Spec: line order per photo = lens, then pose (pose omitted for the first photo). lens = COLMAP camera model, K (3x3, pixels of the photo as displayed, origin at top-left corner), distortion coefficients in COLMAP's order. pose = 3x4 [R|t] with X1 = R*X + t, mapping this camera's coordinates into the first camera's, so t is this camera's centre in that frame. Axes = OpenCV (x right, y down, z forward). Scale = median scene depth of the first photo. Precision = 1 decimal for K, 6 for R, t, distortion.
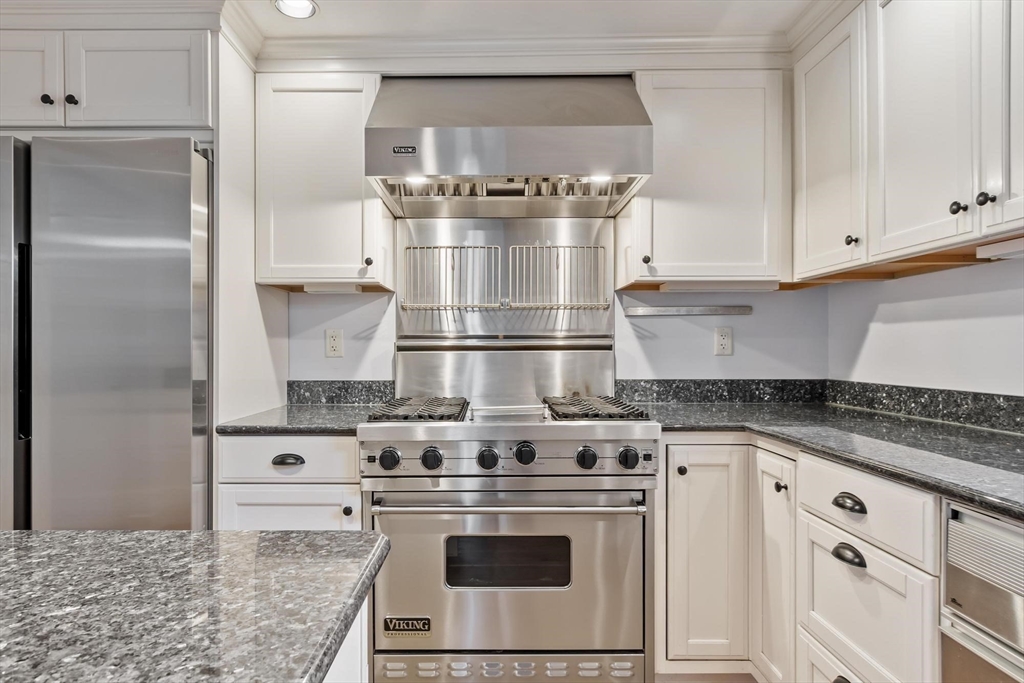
lens RADIAL K [[581.3, 0, 487.4], [0, 581.3, 348.0], [0, 0, 1]] dist [-0.000230, -0.000310]
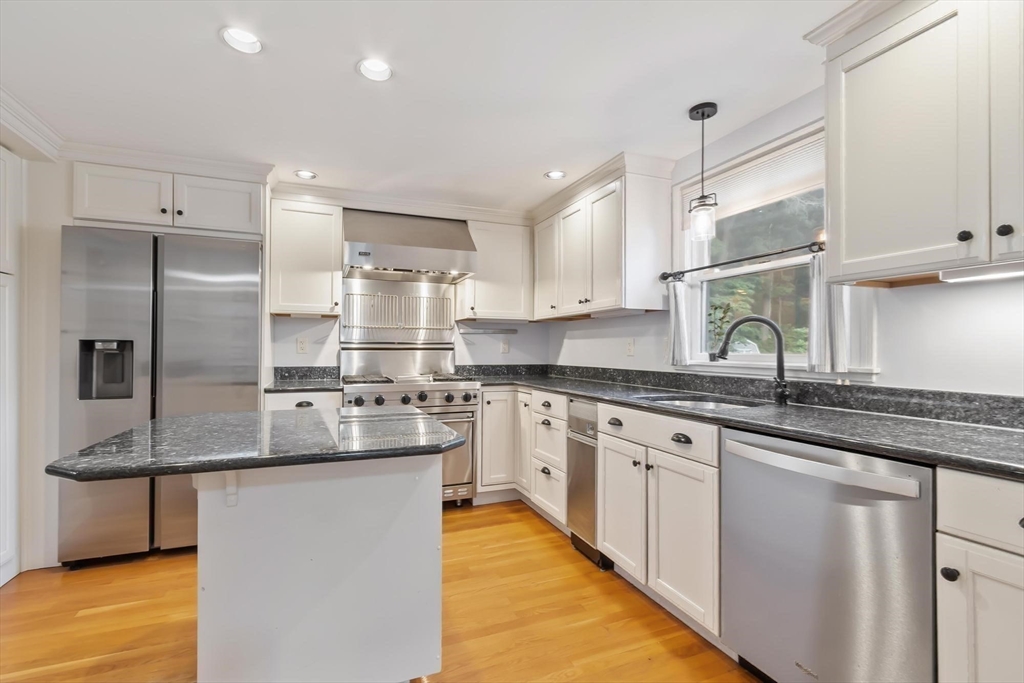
lens RADIAL K [[461.4, 0, 510.3], [0, 461.4, 346.9], [0, 0, 1]] dist [-0.001763, -0.000812]
pose [[0.919457, 0.008756, 0.393093, -0.269022], [-0.006020, 0.999948, -0.008190, 0.003520], [-0.393145, 0.005164, 0.919462, -0.630006]]
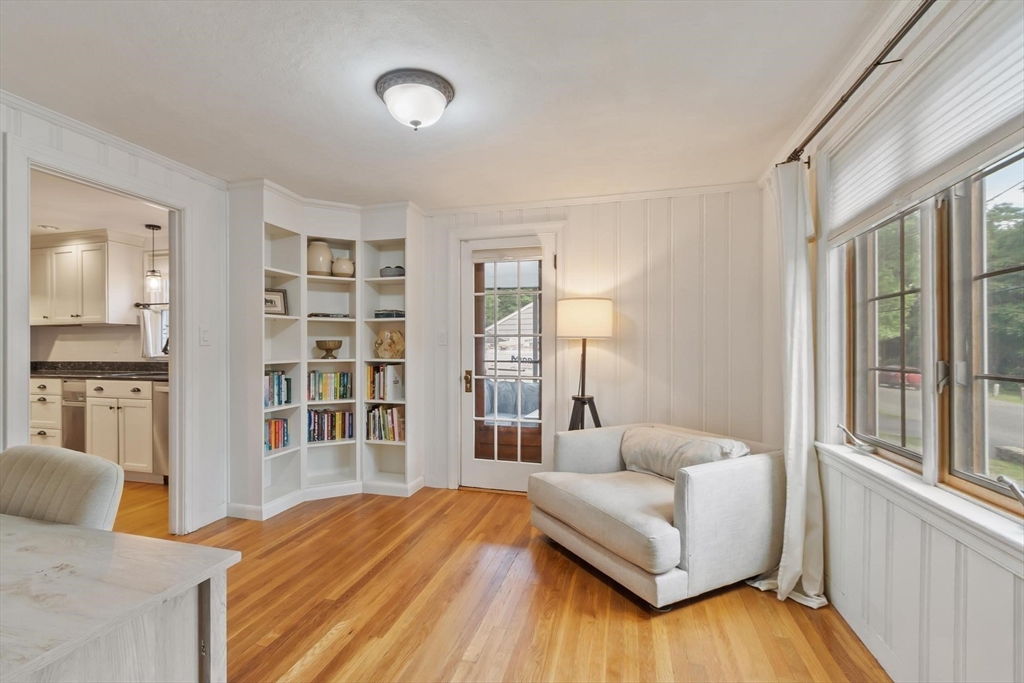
lens RADIAL K [[461.4, 0, 478.6], [0, 461.4, 352.2], [0, 0, 1]] dist [-0.001763, -0.000812]
pose [[0.287683, -0.000288, 0.957726, -0.995054], [0.002262, 0.999997, -0.000378, 0.020266], [-0.957723, 0.002275, 0.287683, -1.793937]]
